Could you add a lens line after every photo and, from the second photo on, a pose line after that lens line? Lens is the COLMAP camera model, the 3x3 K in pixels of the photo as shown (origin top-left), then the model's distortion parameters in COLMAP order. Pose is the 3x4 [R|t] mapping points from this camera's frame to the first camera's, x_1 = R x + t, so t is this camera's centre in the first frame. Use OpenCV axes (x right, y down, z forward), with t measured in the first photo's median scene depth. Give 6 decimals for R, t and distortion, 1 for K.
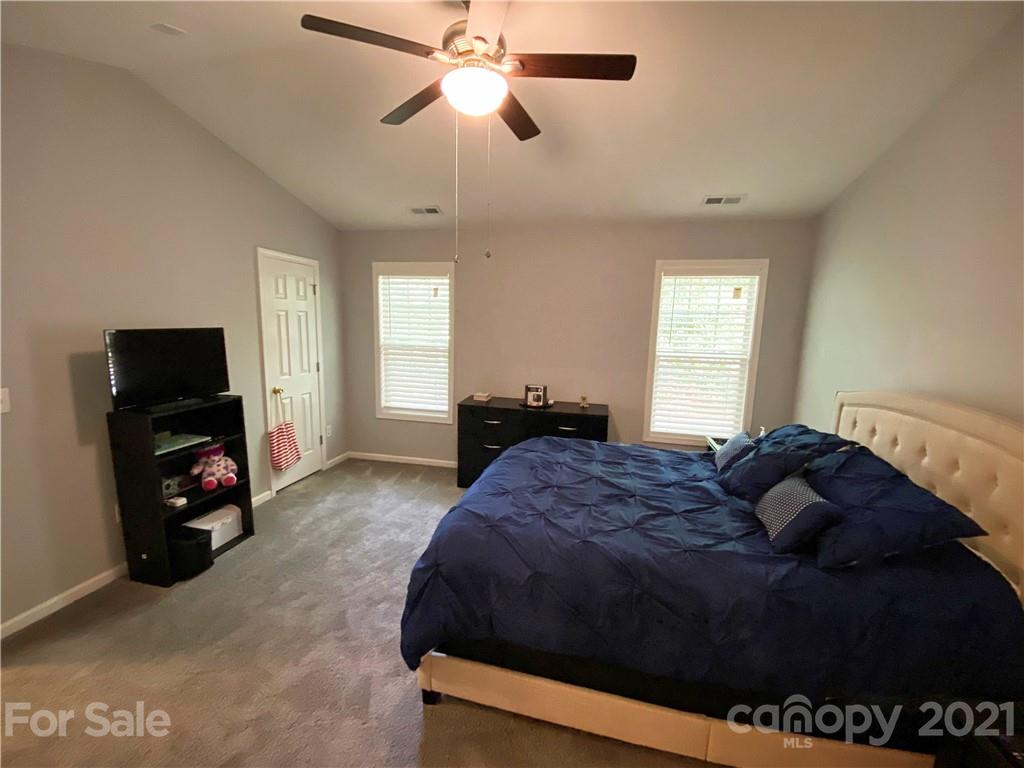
lens RADIAL K [[415.3, 0, 512.0], [0, 415.3, 384.0], [0, 0, 1]] dist [0.031396, -0.027826]
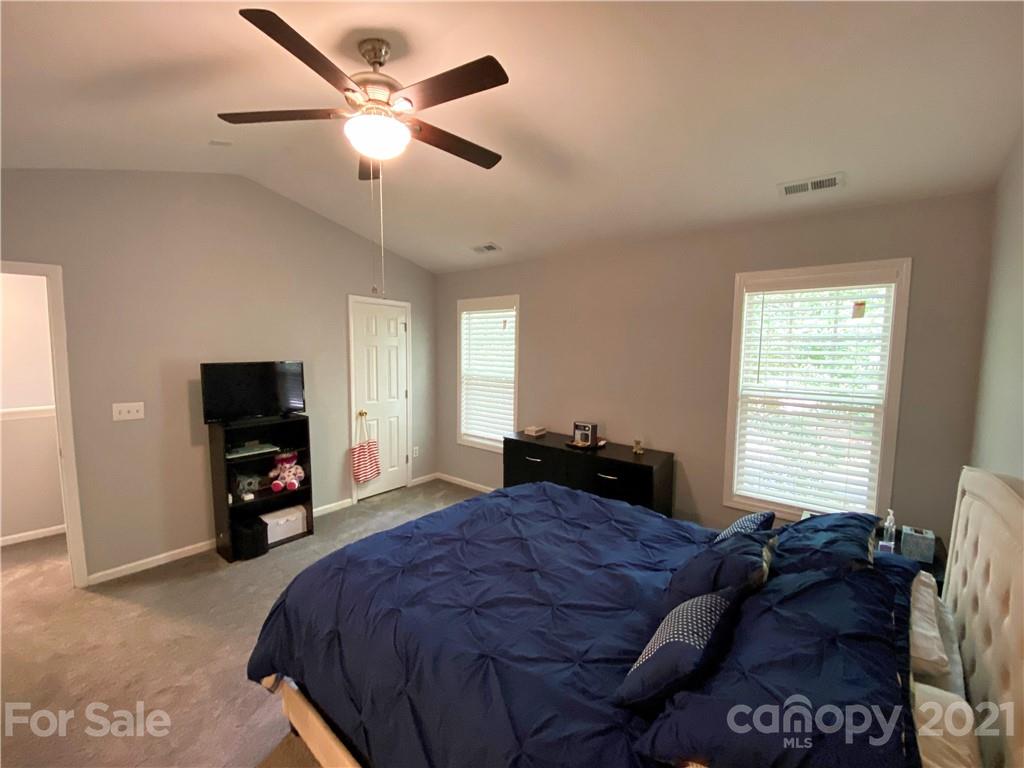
lens RADIAL K [[415.3, 0, 512.0], [0, 415.3, 384.0], [0, 0, 1]] dist [0.031396, -0.027826]
pose [[0.894525, 0.023630, -0.446394, 0.335717], [-0.053805, 0.997033, -0.055040, -0.024435], [0.443769, 0.073253, 0.893142, 0.129641]]
